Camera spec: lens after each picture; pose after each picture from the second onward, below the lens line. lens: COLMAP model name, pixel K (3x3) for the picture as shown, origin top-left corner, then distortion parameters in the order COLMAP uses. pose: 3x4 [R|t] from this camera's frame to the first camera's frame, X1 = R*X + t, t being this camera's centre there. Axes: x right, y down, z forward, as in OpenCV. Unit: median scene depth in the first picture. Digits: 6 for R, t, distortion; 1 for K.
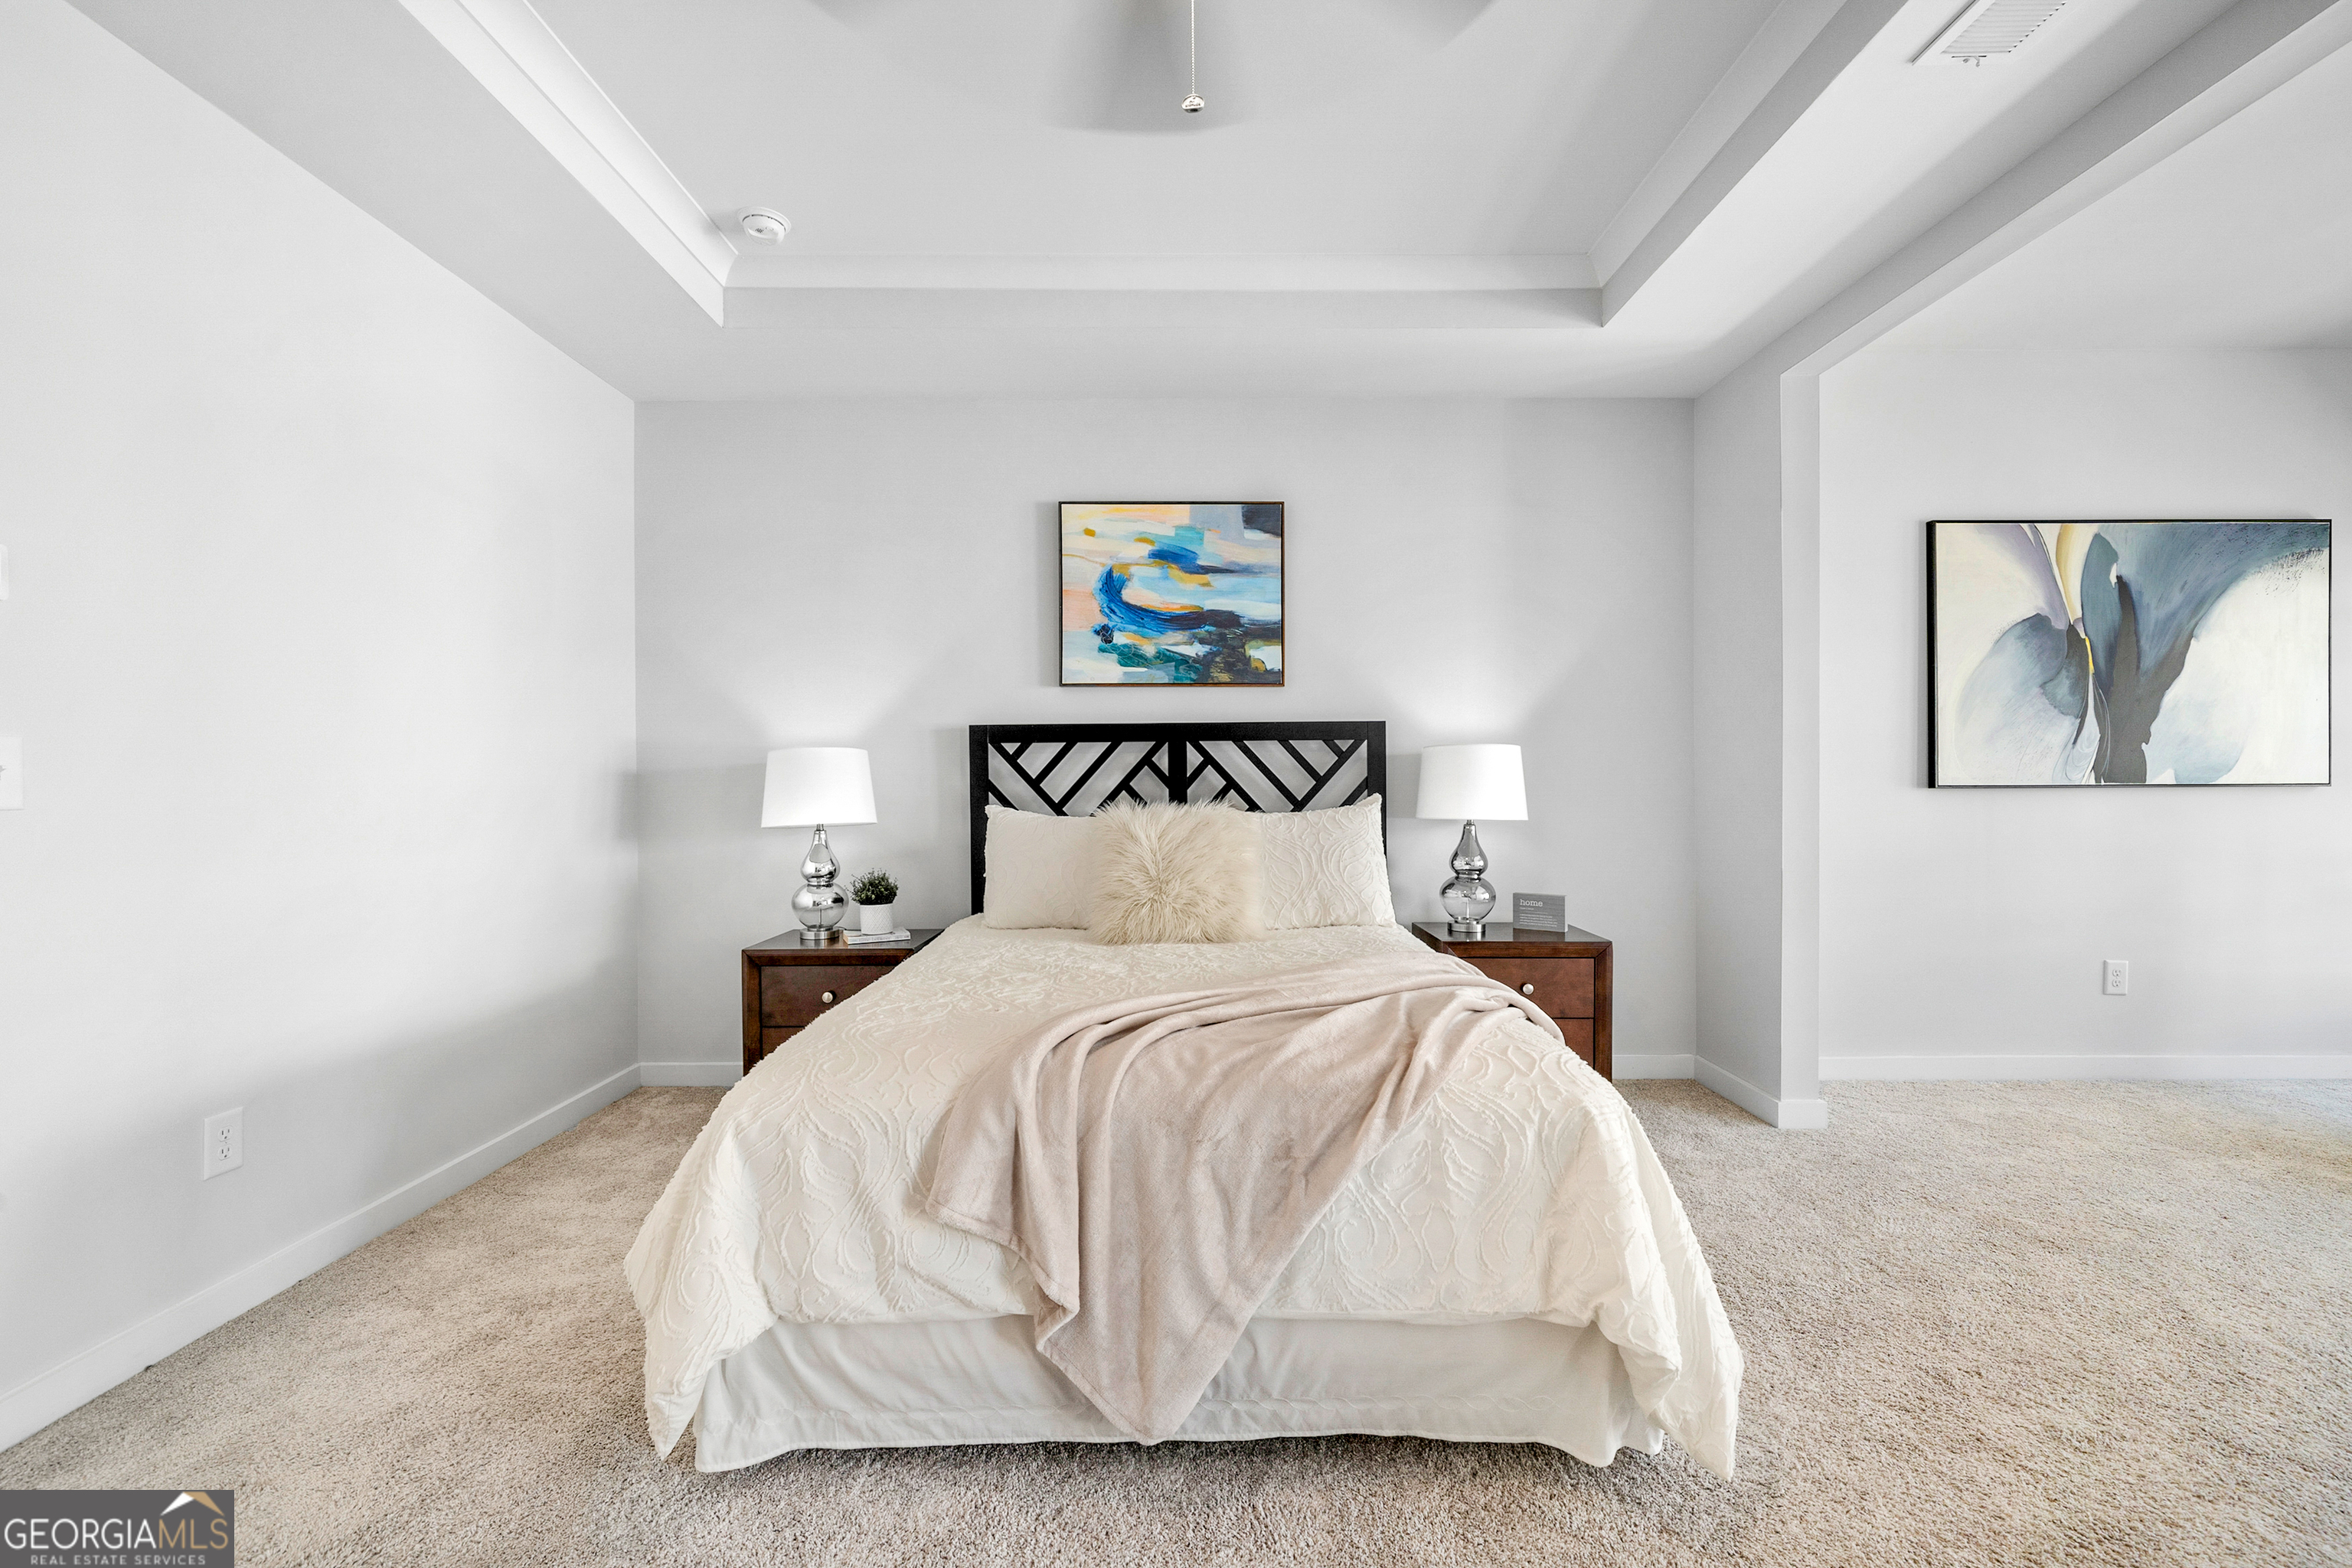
lens RADIAL K [[975.1, 0, 1177.5], [0, 975.1, 782.3], [0, 0, 1]] dist [-0.000341, 0.000249]
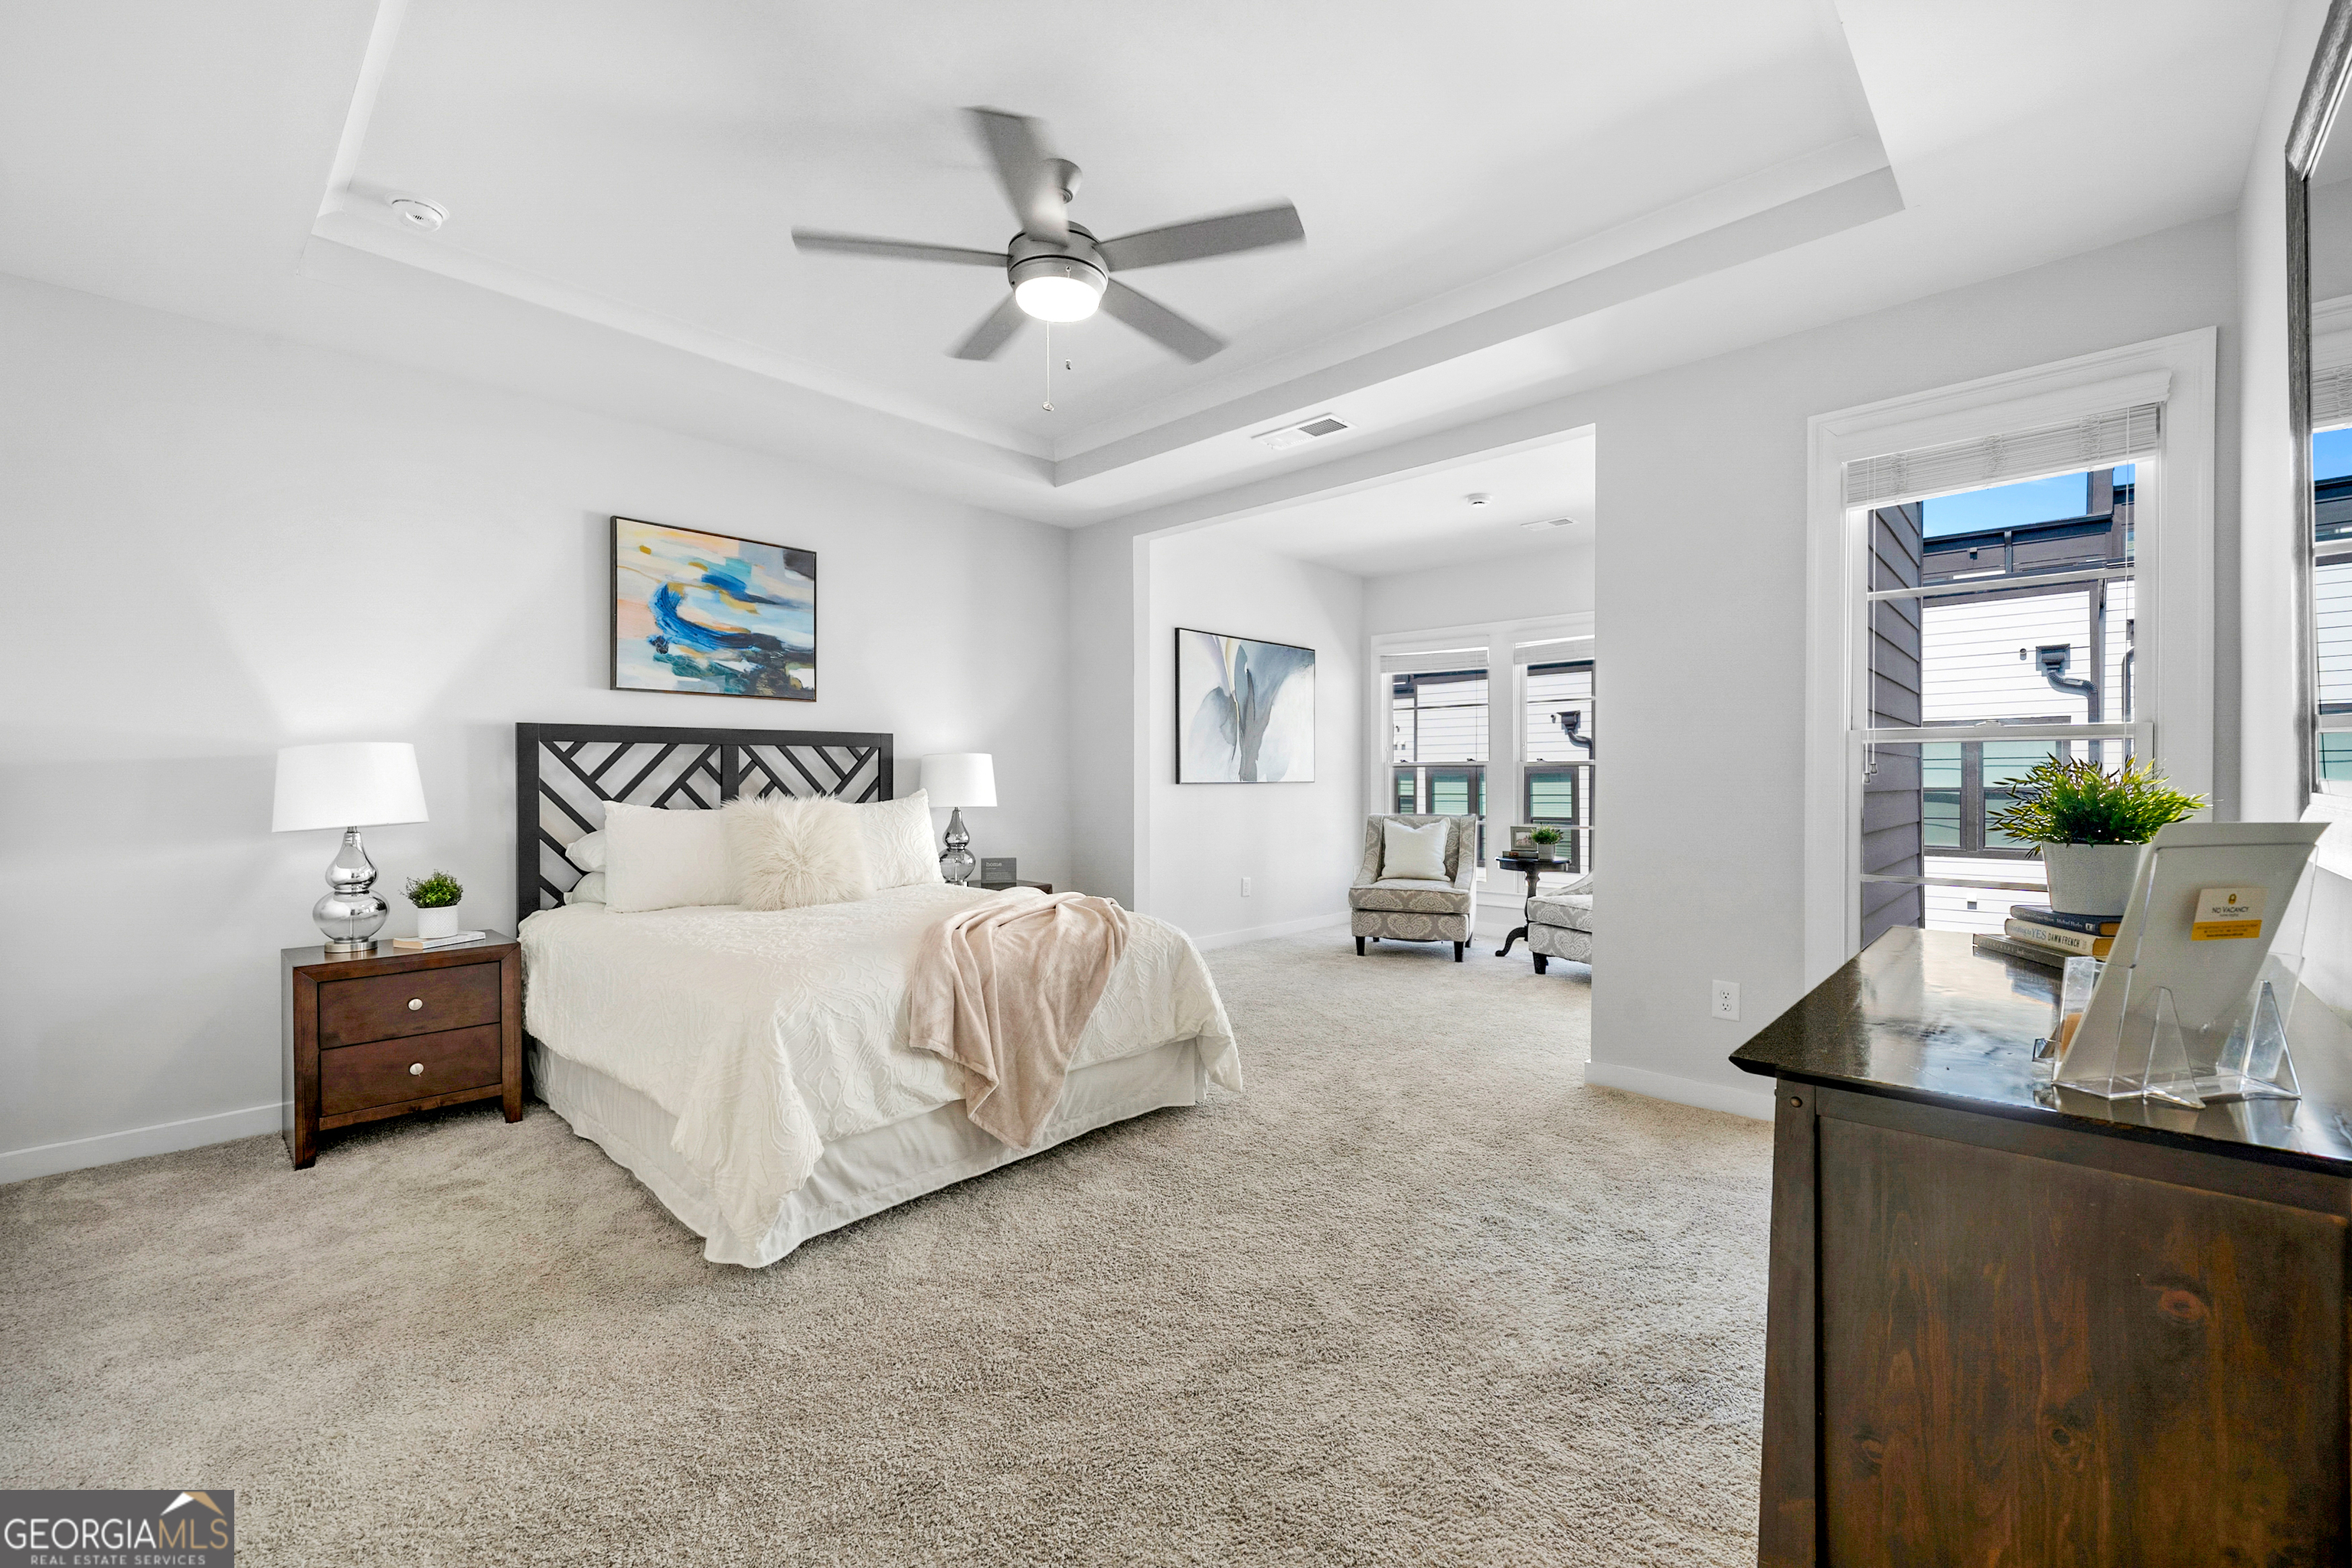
lens RADIAL K [[975.1, 0, 1180.1], [0, 975.1, 780.7], [0, 0, 1]] dist [-0.000341, 0.000249]
pose [[0.685575, 0.000925, 0.728001, -0.470831], [0.000847, 0.999998, -0.002069, 0.003410], [-0.728002, 0.002035, 0.685572, -0.175032]]
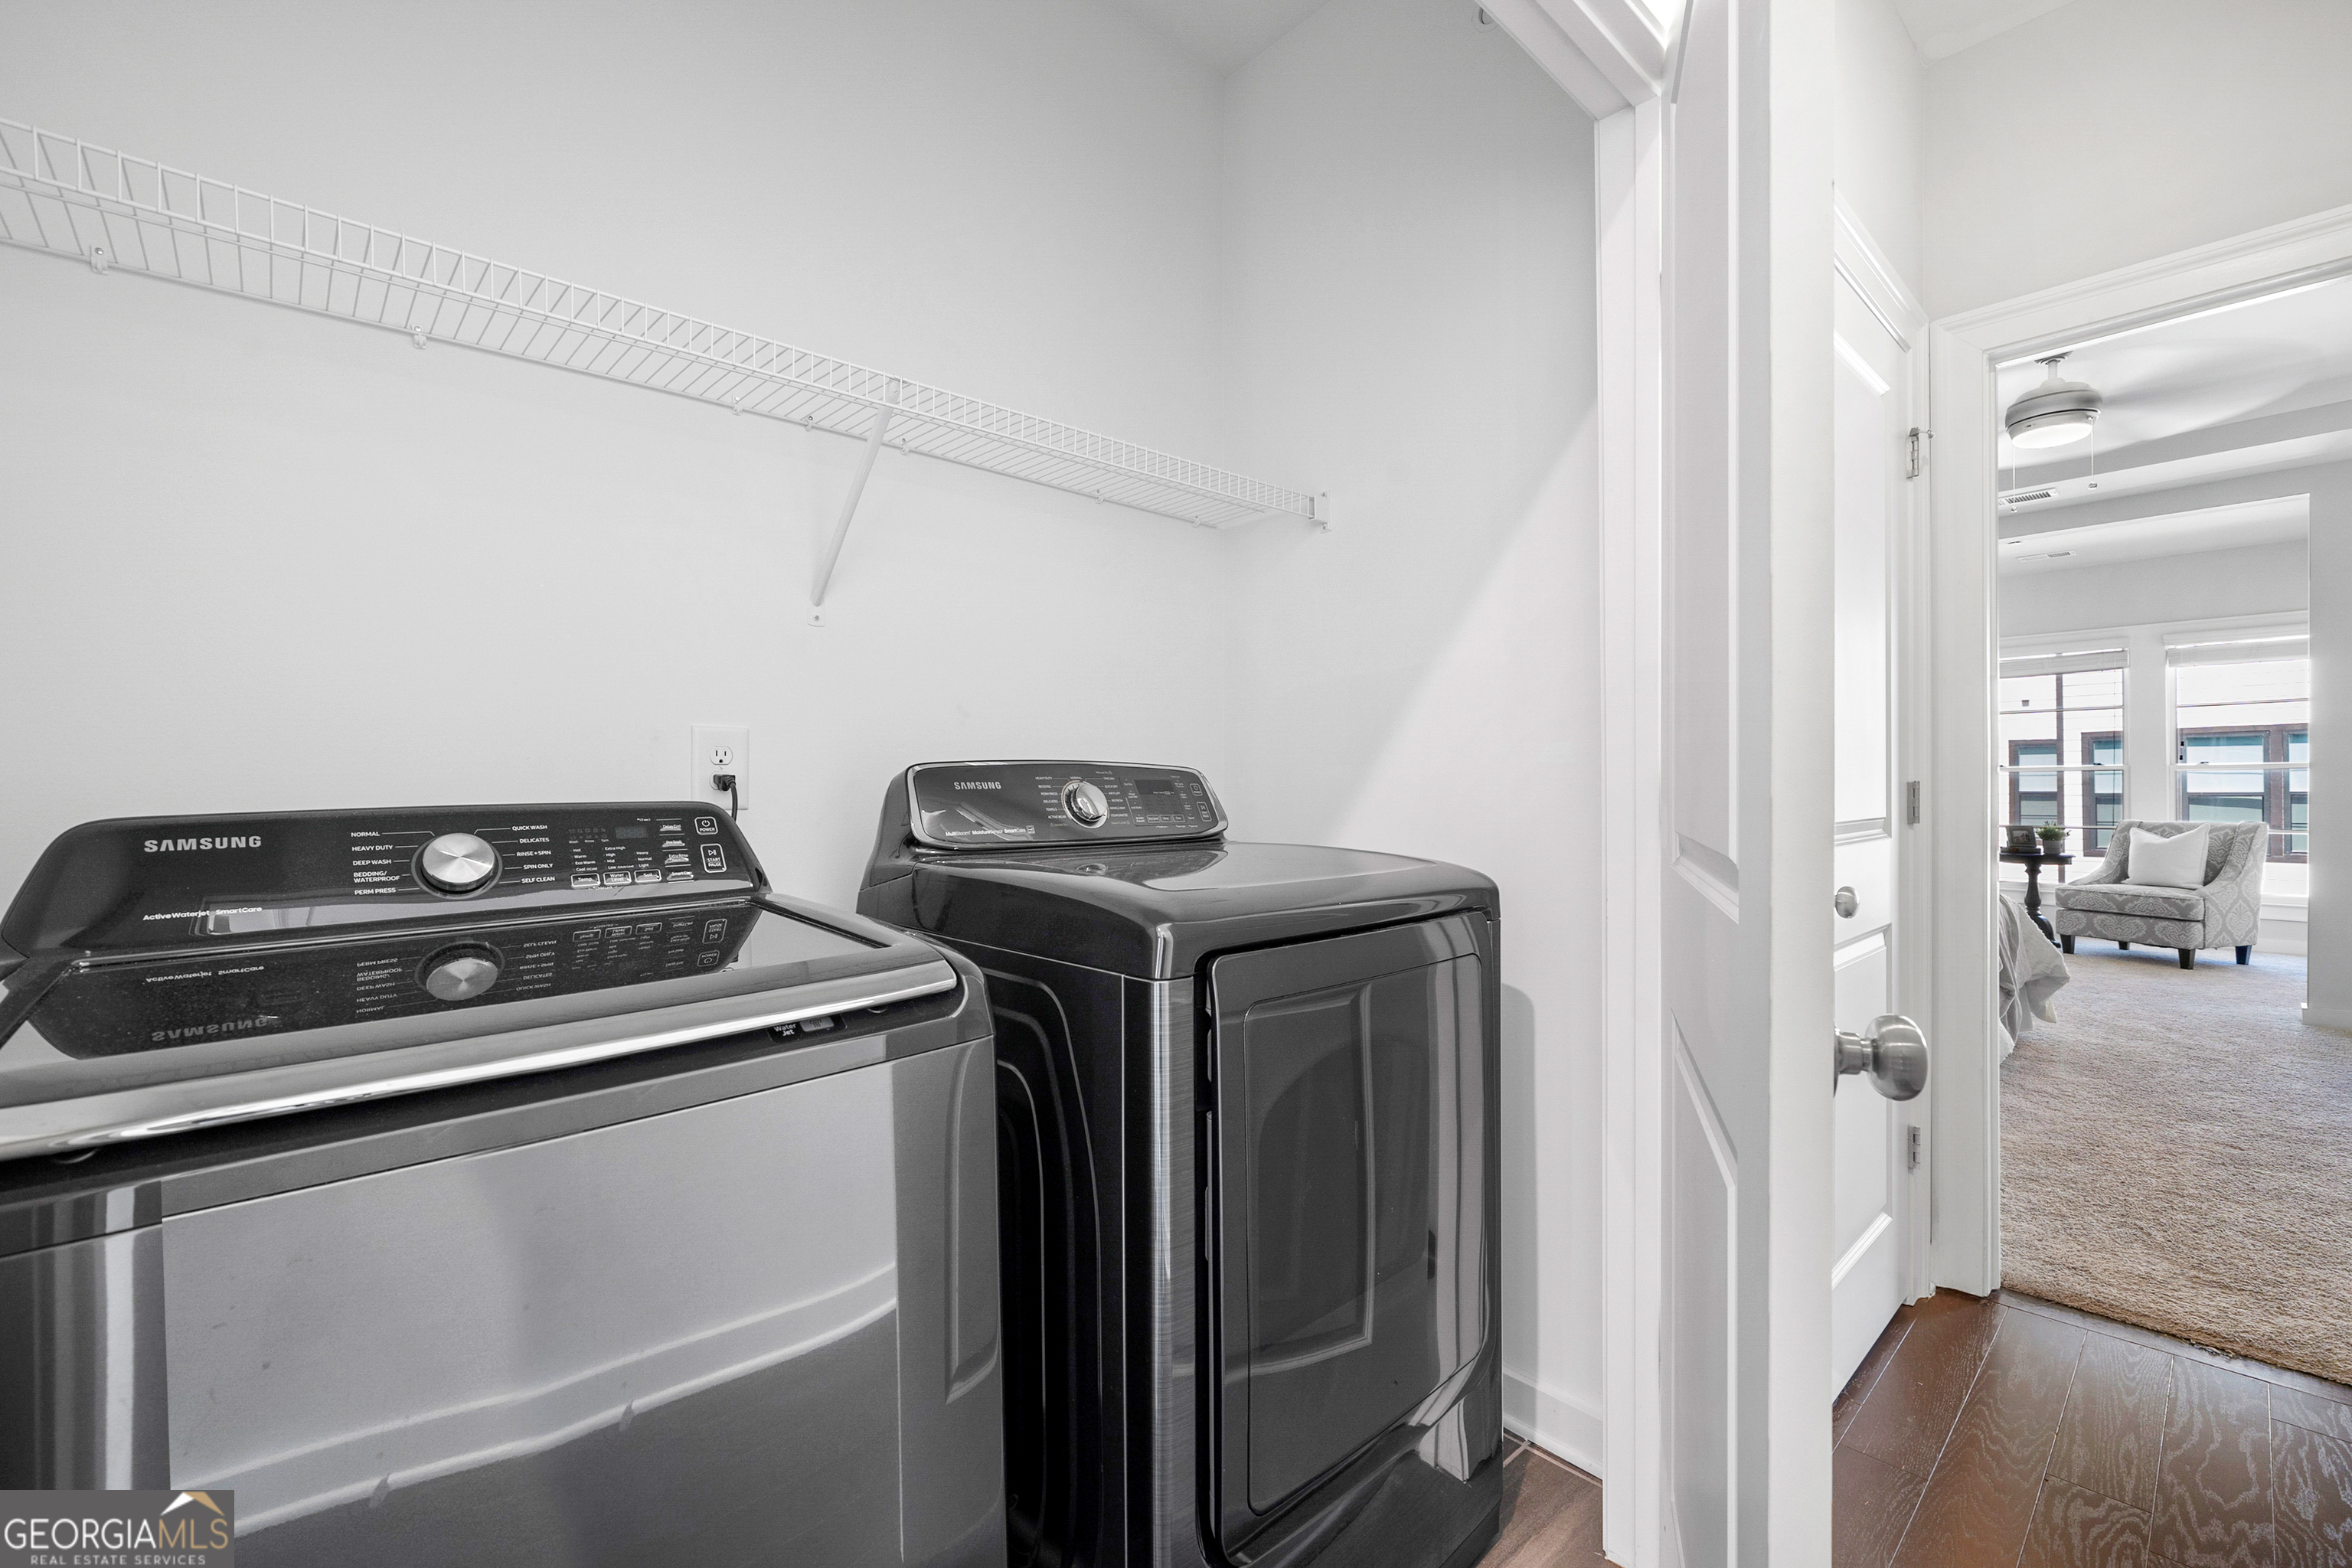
lens RADIAL K [[975.1, 0, 1212.7], [0, 975.1, 794.0], [0, 0, 1]] dist [-0.000341, 0.000249]
pose [[0.727864, -0.004737, 0.685705, -1.307644], [0.009341, 0.999952, -0.003007, 0.009160], [-0.685658, 0.008594, 0.727874, 0.251709]]
